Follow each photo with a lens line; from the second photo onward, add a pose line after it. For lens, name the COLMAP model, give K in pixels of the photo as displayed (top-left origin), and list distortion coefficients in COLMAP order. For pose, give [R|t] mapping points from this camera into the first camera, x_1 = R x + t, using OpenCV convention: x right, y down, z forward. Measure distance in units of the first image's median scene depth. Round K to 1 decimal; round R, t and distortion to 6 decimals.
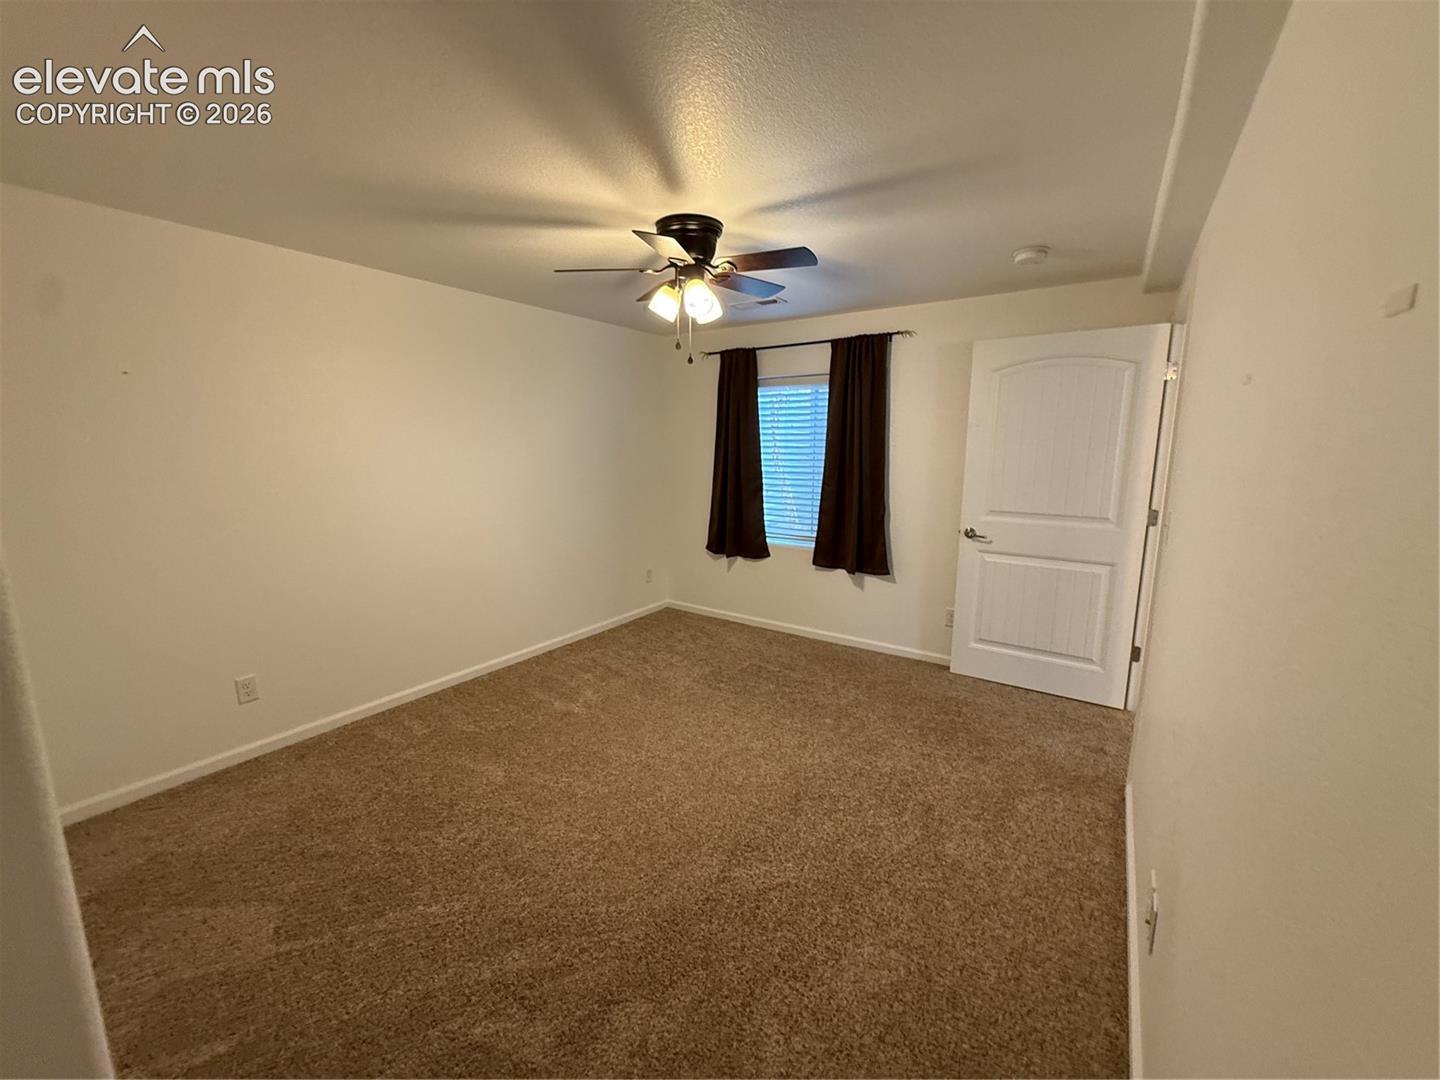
lens RADIAL K [[576.8, 0, 722.7], [0, 576.8, 536.4], [0, 0, 1]] dist [-0.000718, 0.000062]
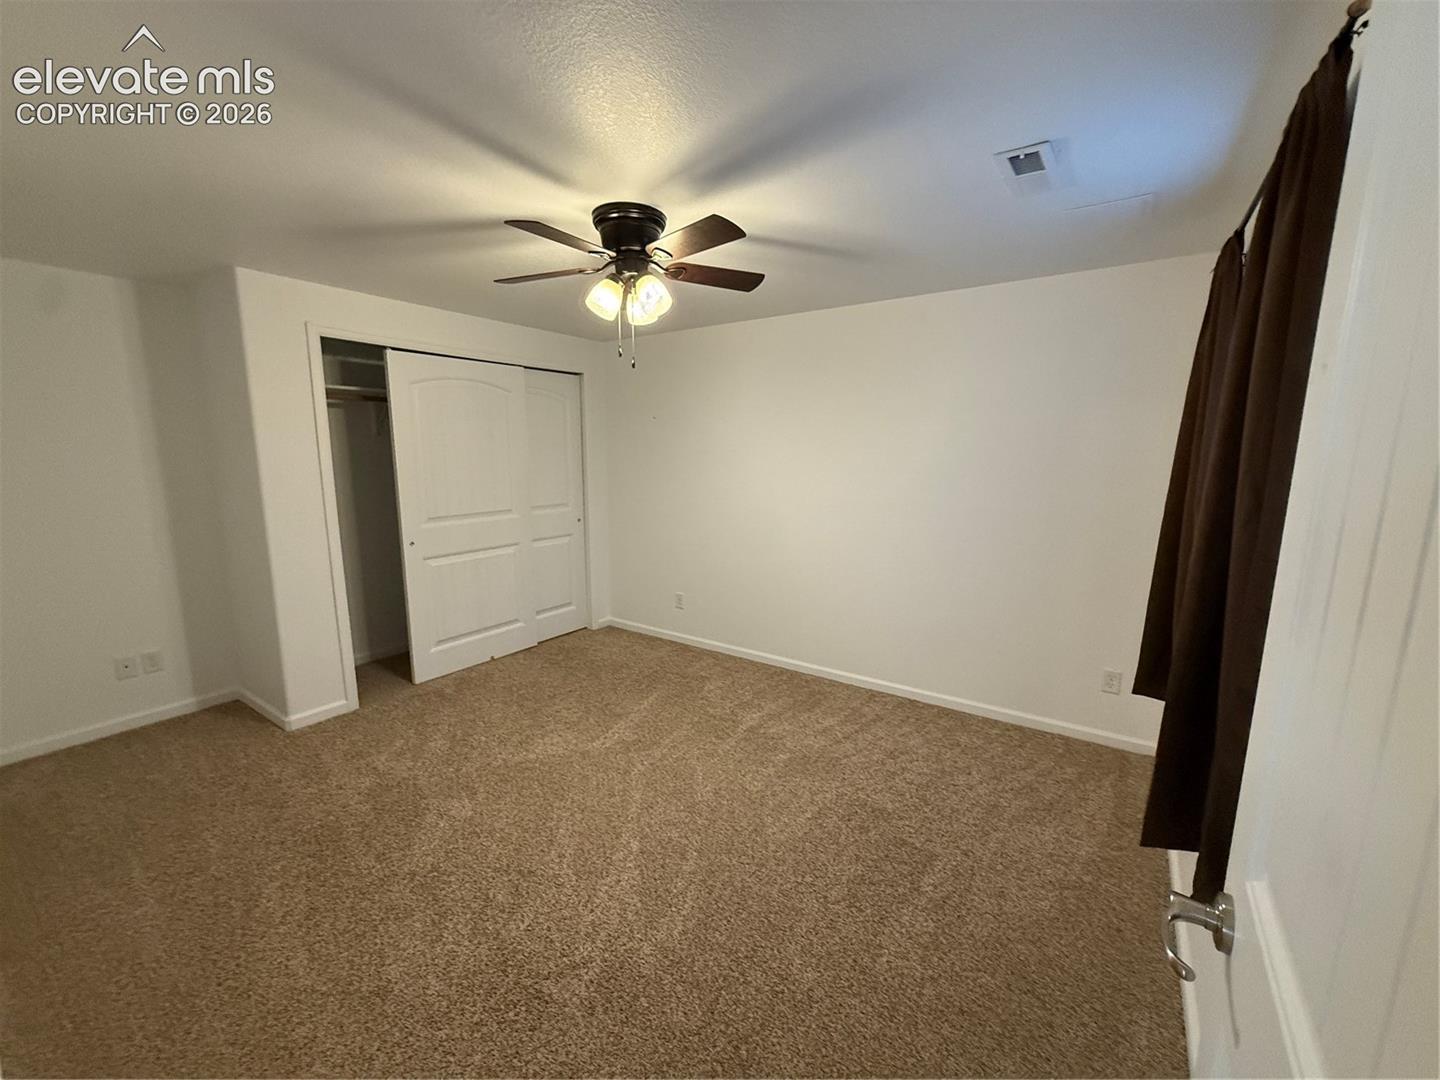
lens RADIAL K [[576.8, 0, 727.8], [0, 576.8, 540.1], [0, 0, 1]] dist [-0.000718, 0.000062]
pose [[0.000873, 0.161142, -0.986931, 0.591866], [-0.160492, 0.974160, 0.158915, -0.144977], [0.987037, 0.158256, 0.026713, 0.779465]]
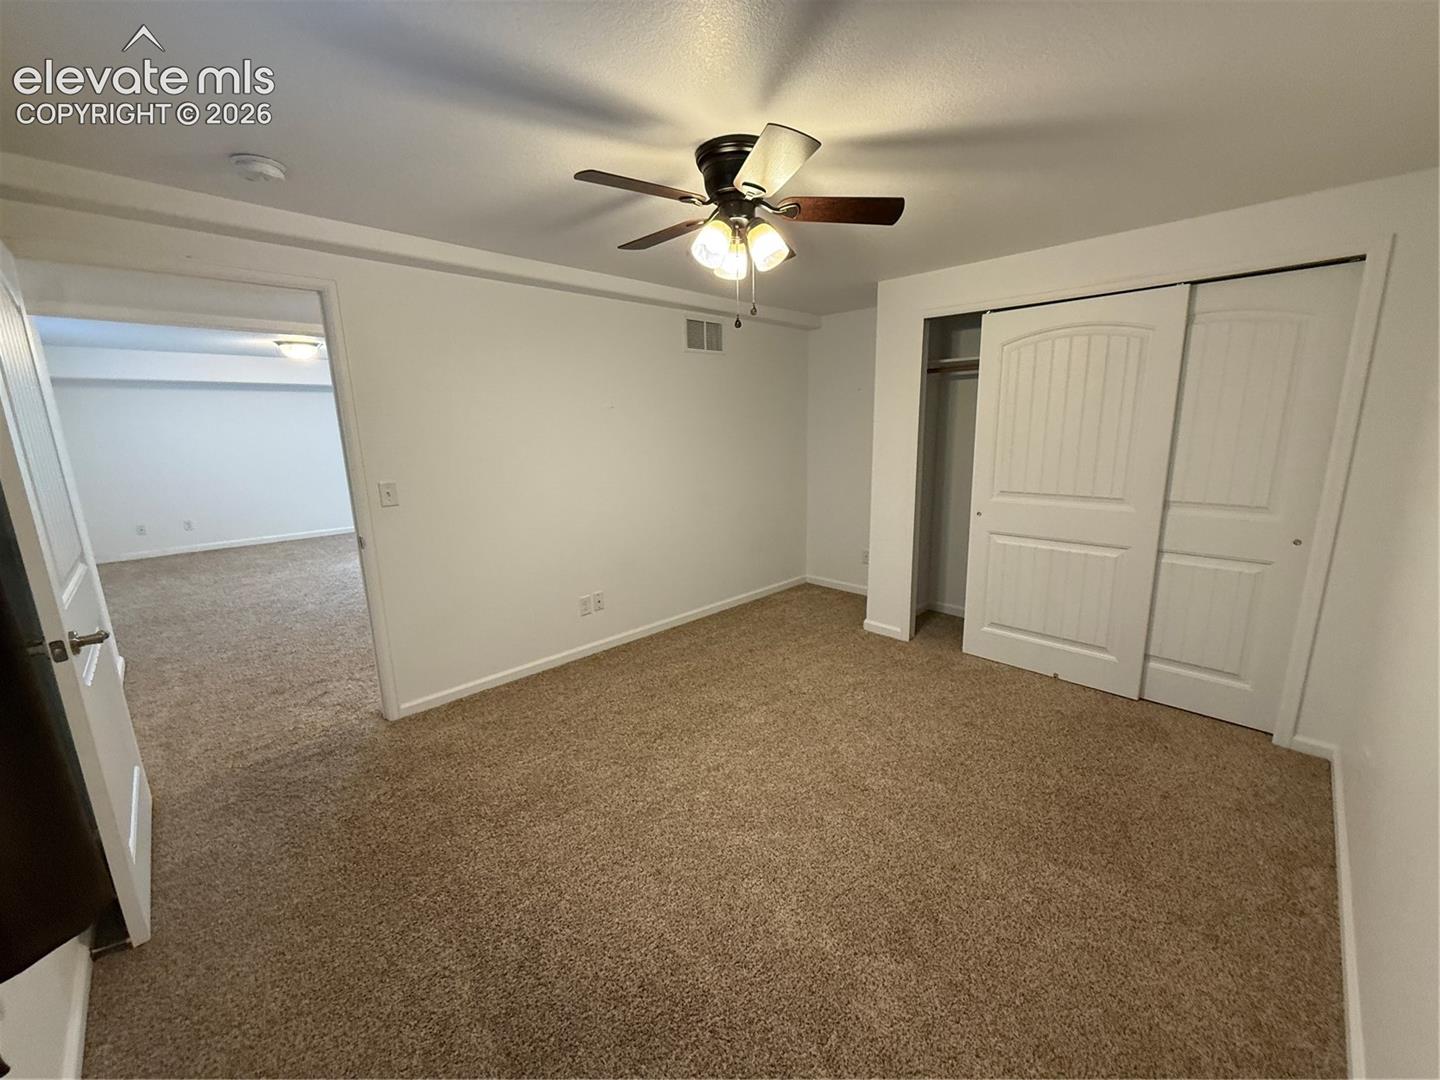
lens RADIAL K [[576.8, 0, 719.4], [0, 576.8, 548.9], [0, 0, 1]] dist [-0.000718, 0.000062]
pose [[-0.979759, -0.020786, 0.199098, -0.124464], [0.053868, 0.930532, 0.362228, -0.213311], [-0.192796, 0.365621, -0.910577, 1.244456]]
